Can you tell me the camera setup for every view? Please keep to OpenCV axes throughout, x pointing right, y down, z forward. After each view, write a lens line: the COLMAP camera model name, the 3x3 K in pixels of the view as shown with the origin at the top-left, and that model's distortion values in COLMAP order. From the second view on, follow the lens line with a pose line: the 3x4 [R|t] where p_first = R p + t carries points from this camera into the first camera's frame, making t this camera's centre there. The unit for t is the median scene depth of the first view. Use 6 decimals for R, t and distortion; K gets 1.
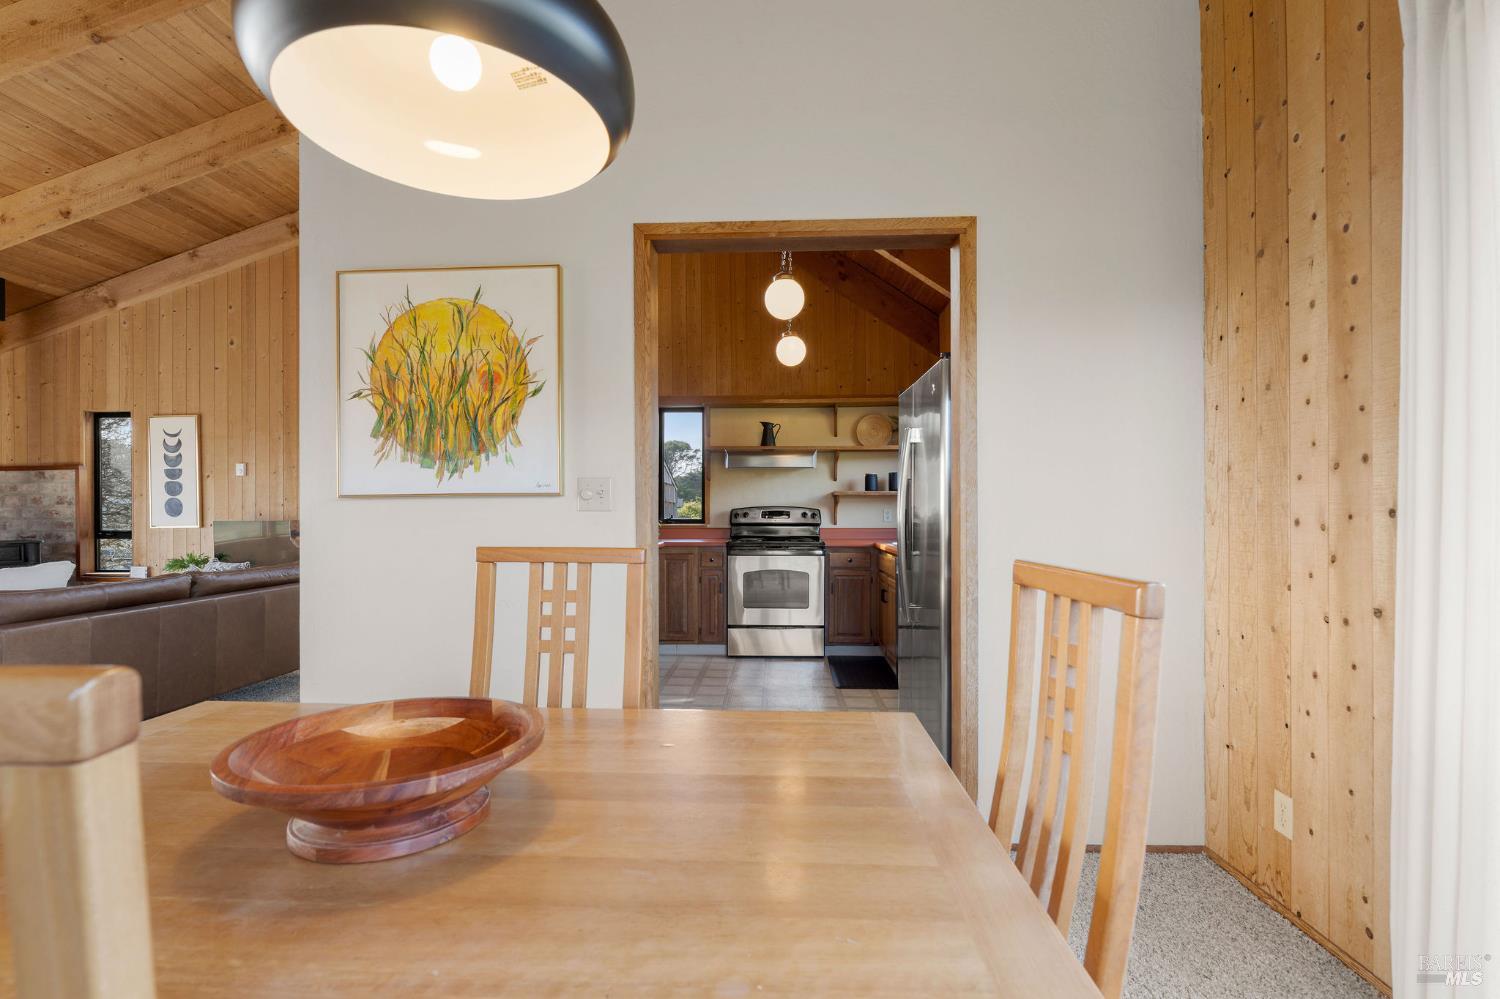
lens RADIAL K [[672.6, 0, 747.7], [0, 672.6, 507.1], [0, 0, 1]] dist [-0.002447, 0.000907]
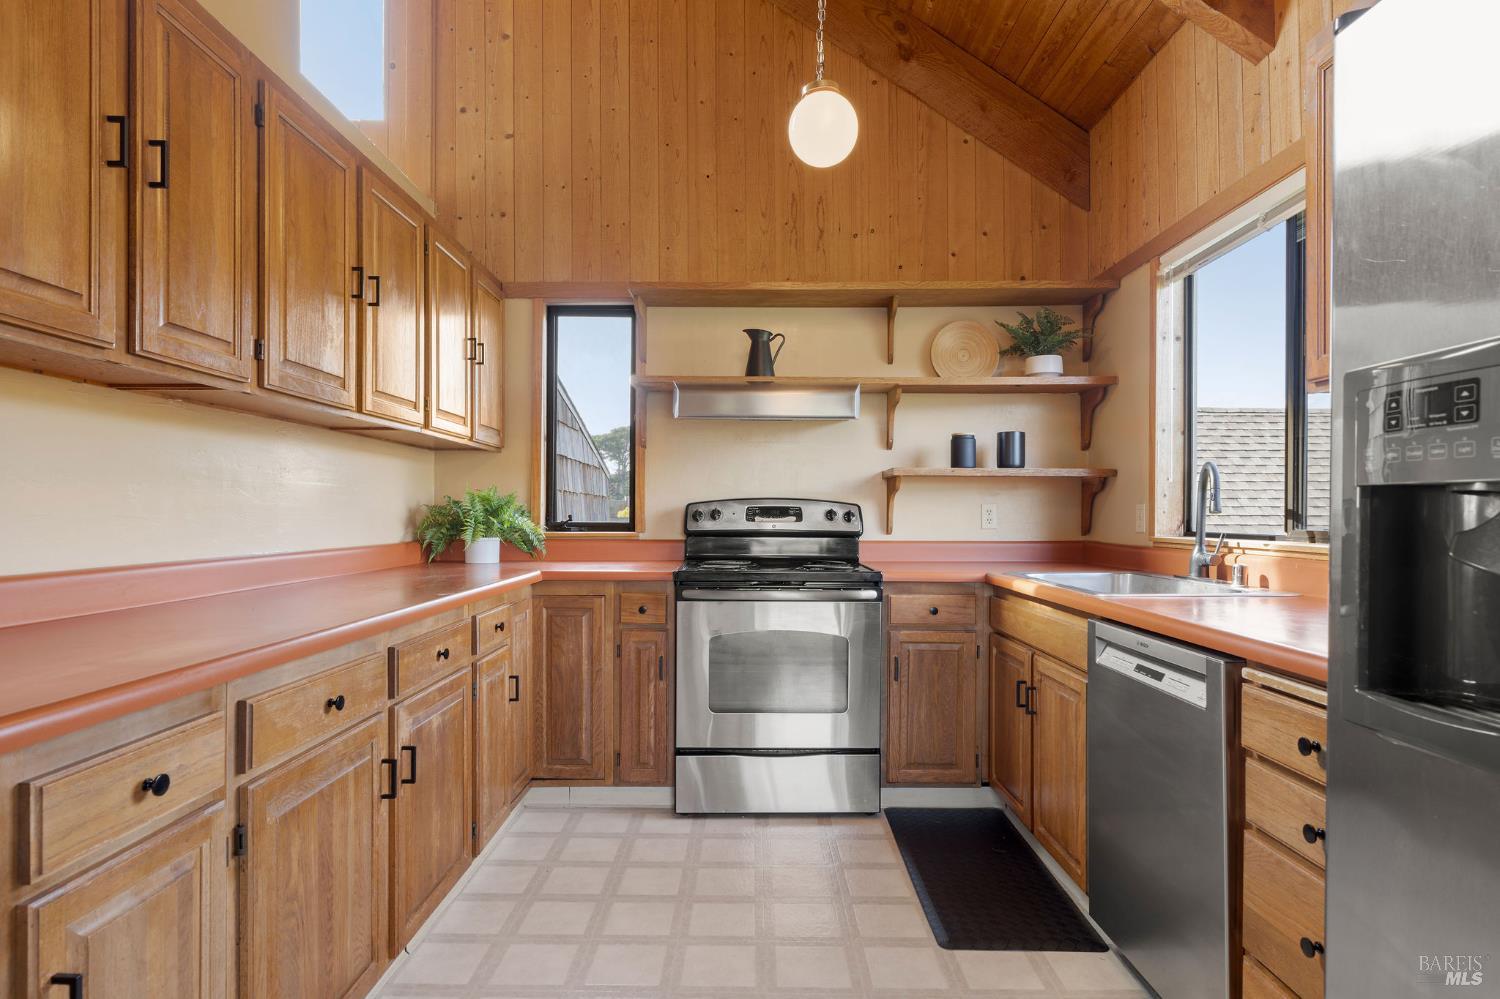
lens RADIAL K [[818.8, 0, 752.7], [0, 818.8, 503.2], [0, 0, 1]] dist [-0.000603, -0.000054]
pose [[0.999014, 0.003534, 0.044256, -0.001775], [-0.003267, 0.999976, -0.006096, 0.006799], [-0.044276, 0.005945, 0.999002, 0.385536]]
